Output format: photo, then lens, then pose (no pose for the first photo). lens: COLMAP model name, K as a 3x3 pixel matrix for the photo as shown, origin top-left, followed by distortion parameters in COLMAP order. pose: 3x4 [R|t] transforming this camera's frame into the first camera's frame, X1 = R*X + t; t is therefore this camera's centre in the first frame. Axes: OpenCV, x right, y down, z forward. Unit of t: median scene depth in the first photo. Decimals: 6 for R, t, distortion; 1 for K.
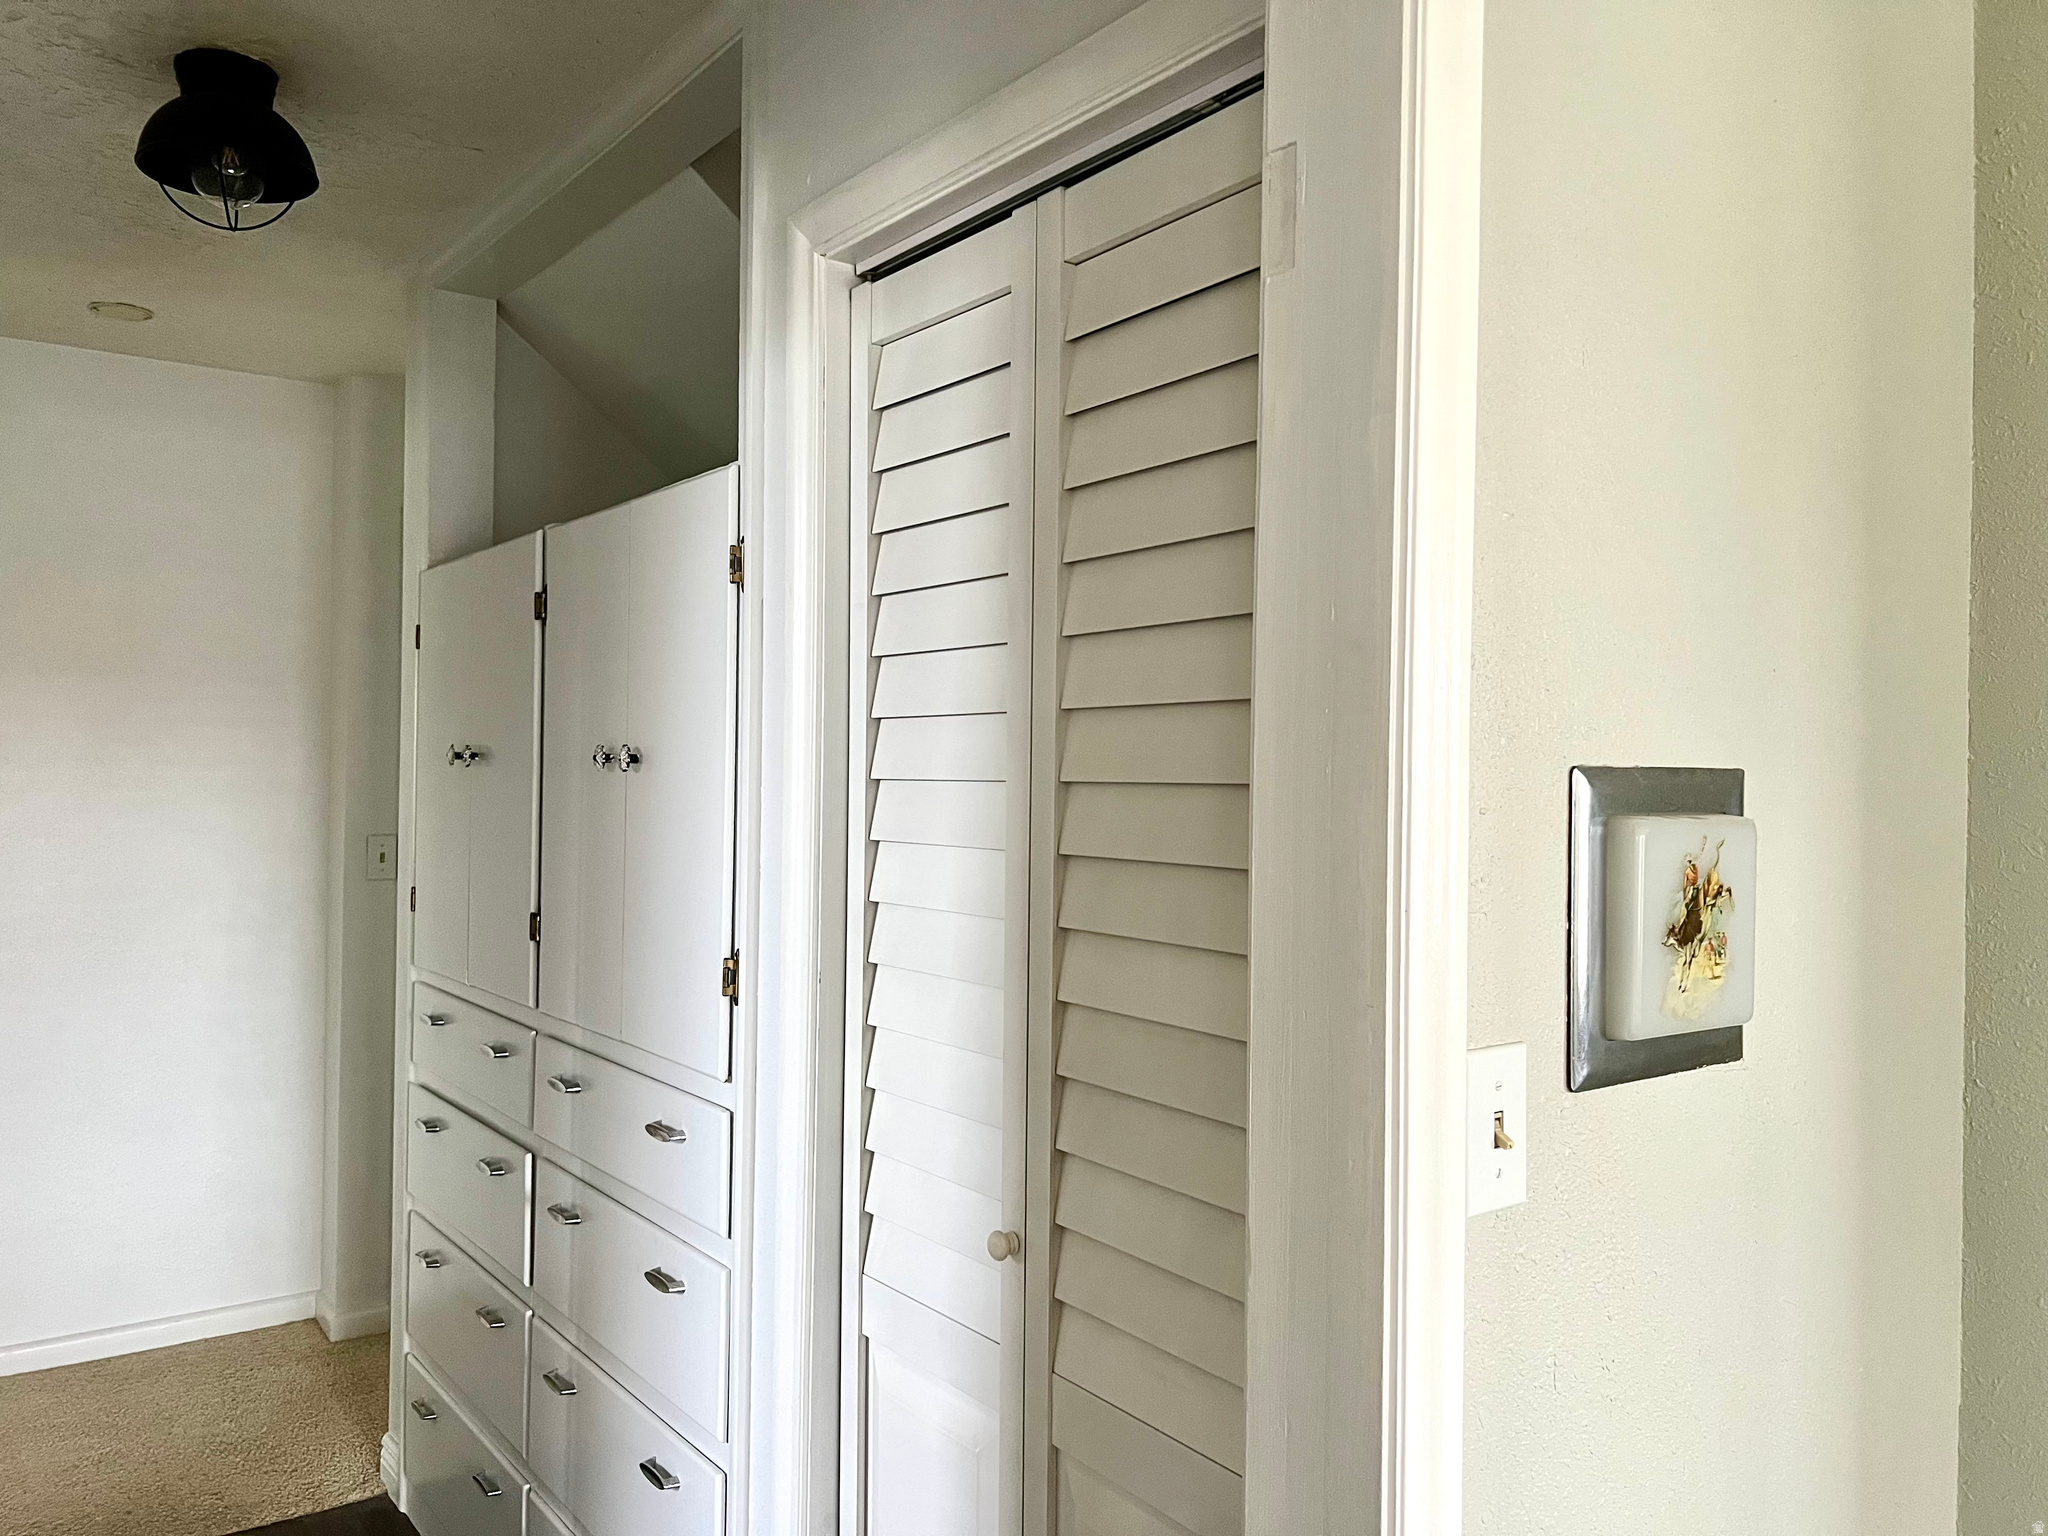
lens RADIAL K [[1552.2, 0, 1024.5], [0, 1552.2, 766.6], [0, 0, 1]] dist [0.061739, -0.064658]
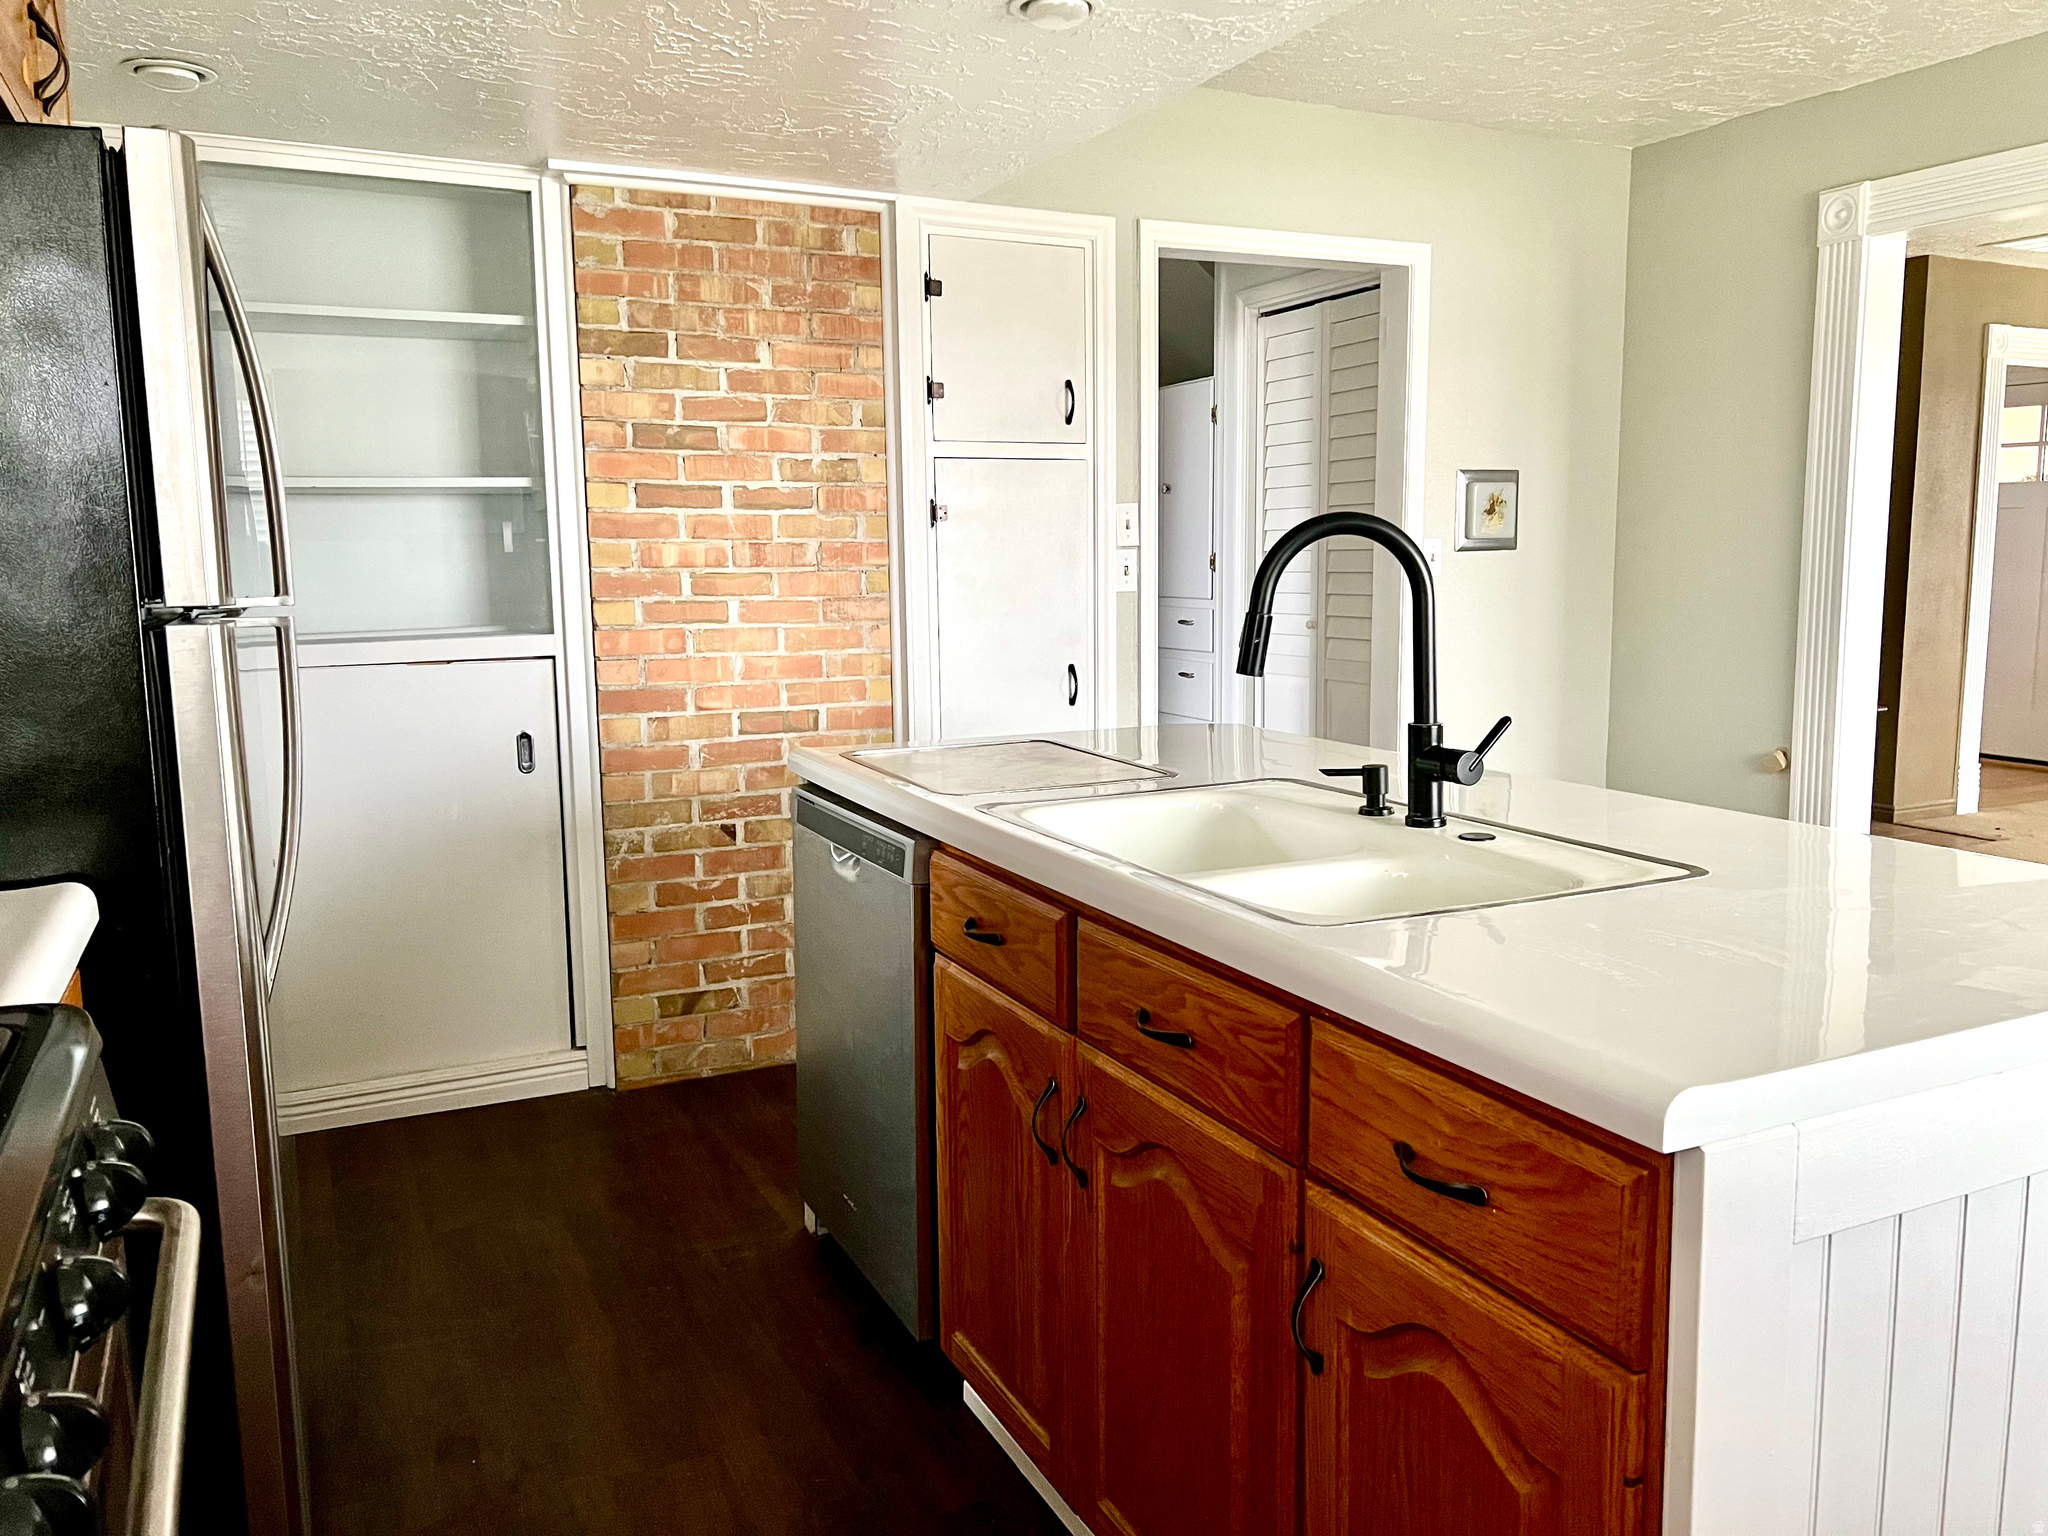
lens RADIAL K [[1552.2, 0, 1032.3], [0, 1552.2, 764.9], [0, 0, 1]] dist [0.061739, -0.064658]
pose [[0.982182, -0.001805, -0.187921, 0.028034], [0.027766, 0.990373, 0.135609, 0.136869], [0.185868, -0.138411, 0.972777, -2.440232]]
